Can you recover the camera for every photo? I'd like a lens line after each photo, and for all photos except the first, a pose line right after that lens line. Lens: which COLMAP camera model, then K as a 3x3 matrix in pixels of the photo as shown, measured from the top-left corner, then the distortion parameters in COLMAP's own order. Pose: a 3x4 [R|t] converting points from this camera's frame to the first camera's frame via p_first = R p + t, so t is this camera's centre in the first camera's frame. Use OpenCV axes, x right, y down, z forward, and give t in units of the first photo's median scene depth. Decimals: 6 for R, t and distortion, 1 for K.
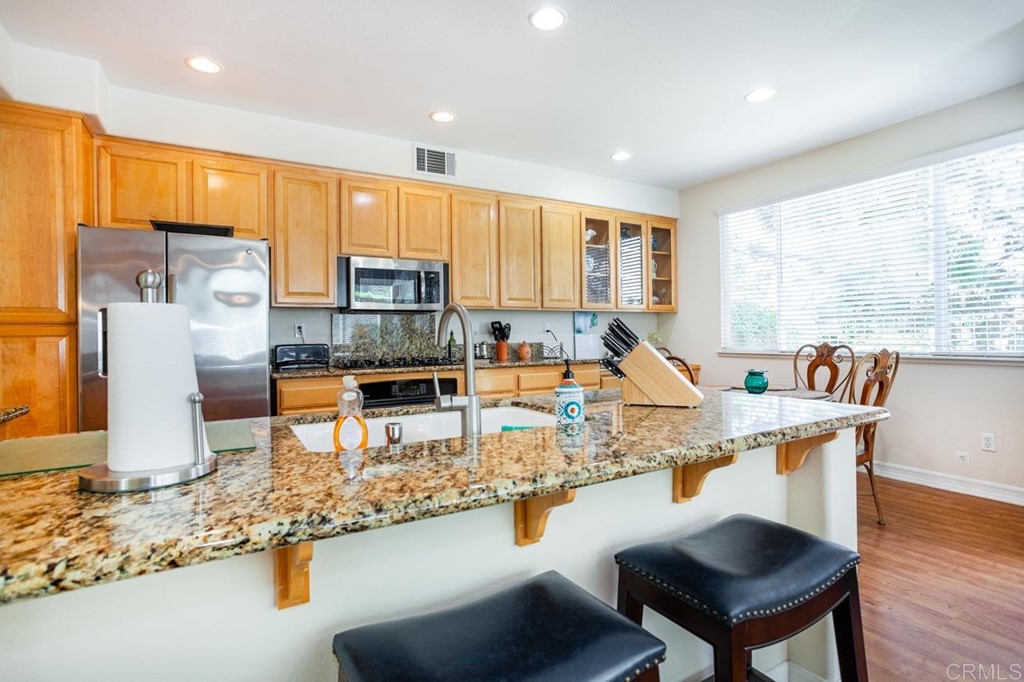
lens RADIAL K [[507.9, 0, 512.4], [0, 507.9, 329.9], [0, 0, 1]] dist [0.002424, 0.000668]
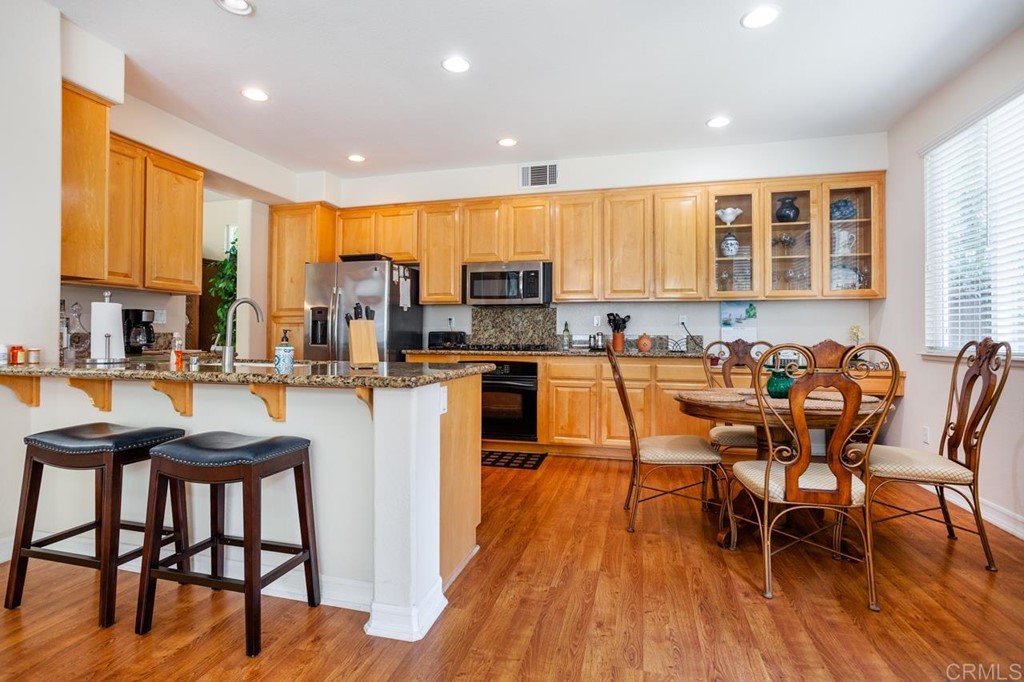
lens RADIAL K [[510.5, 0, 507.4], [0, 510.5, 318.4], [0, 0, 1]] dist [-0.001566, 0.000124]
pose [[0.701882, -0.007243, -0.712257, 0.608016], [-0.006976, 0.999830, -0.017043, 0.013948], [0.712260, 0.016931, 0.701712, 0.134609]]
